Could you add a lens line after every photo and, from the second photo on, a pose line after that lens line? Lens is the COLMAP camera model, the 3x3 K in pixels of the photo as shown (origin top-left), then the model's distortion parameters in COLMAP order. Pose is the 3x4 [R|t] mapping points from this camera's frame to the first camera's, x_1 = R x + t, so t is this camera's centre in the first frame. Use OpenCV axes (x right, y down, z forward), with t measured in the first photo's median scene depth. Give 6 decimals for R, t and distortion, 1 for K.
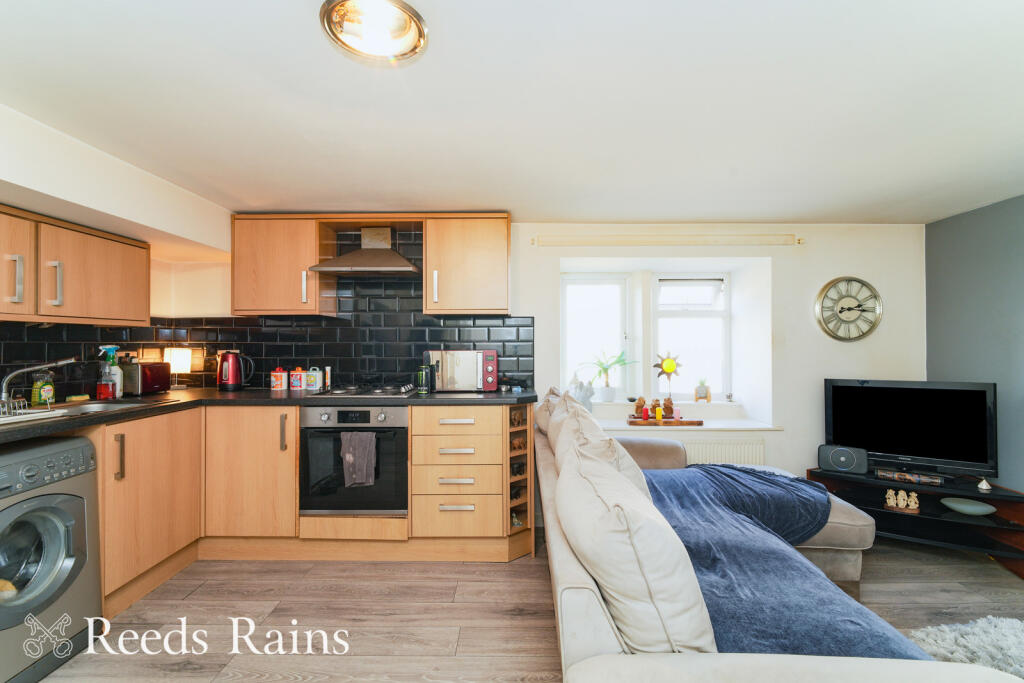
lens RADIAL K [[477.2, 0, 497.1], [0, 477.2, 340.2], [0, 0, 1]] dist [-0.001908, -0.000749]
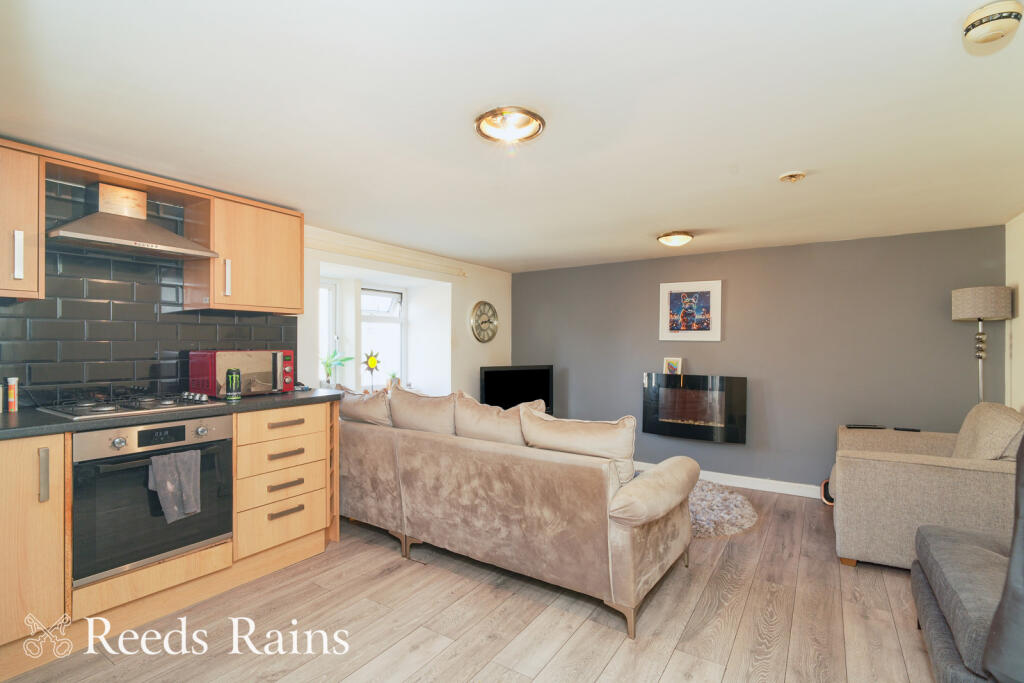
lens RADIAL K [[486.6, 0, 510.3], [0, 486.6, 346.9], [0, 0, 1]] dist [0.002705, -0.006973]
pose [[0.538170, -0.002511, 0.842833, -0.602818], [-0.008439, 0.999929, 0.008368, 0.002193], [-0.842794, -0.011616, 0.538110, 0.077831]]
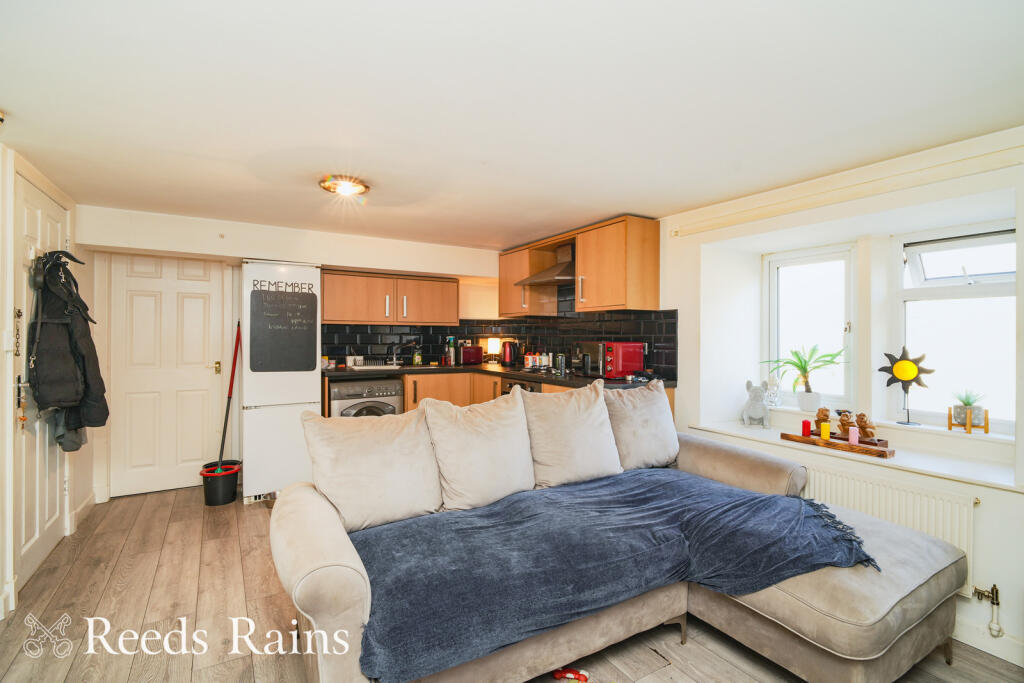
lens RADIAL K [[486.6, 0, 510.3], [0, 486.6, 346.9], [0, 0, 1]] dist [0.002705, -0.006973]
pose [[0.524540, 0.023418, -0.851064, 0.832304], [0.000854, 0.999607, 0.028032, -0.000731], [0.851385, -0.015430, 0.524314, 0.195111]]
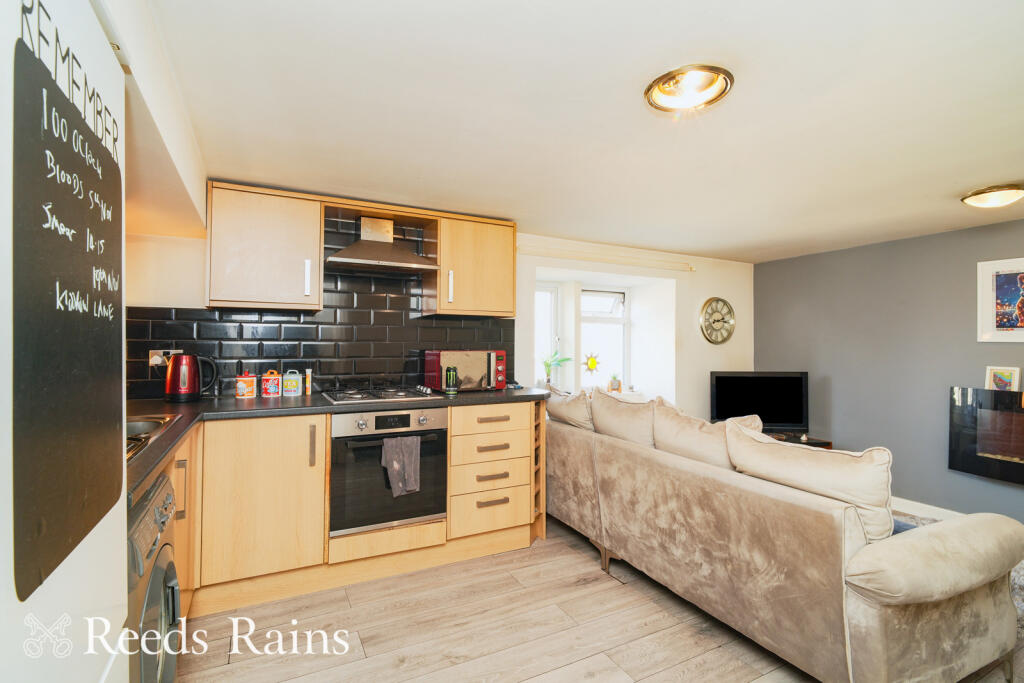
lens RADIAL K [[486.0, 0, 507.1], [0, 486.0, 335.1], [0, 0, 1]] dist [0.000377, -0.004646]
pose [[0.882004, 0.015363, 0.470991, -0.500908], [-0.011166, 0.999869, -0.011704, -0.000626], [-0.471109, 0.005064, 0.882060, 0.047291]]
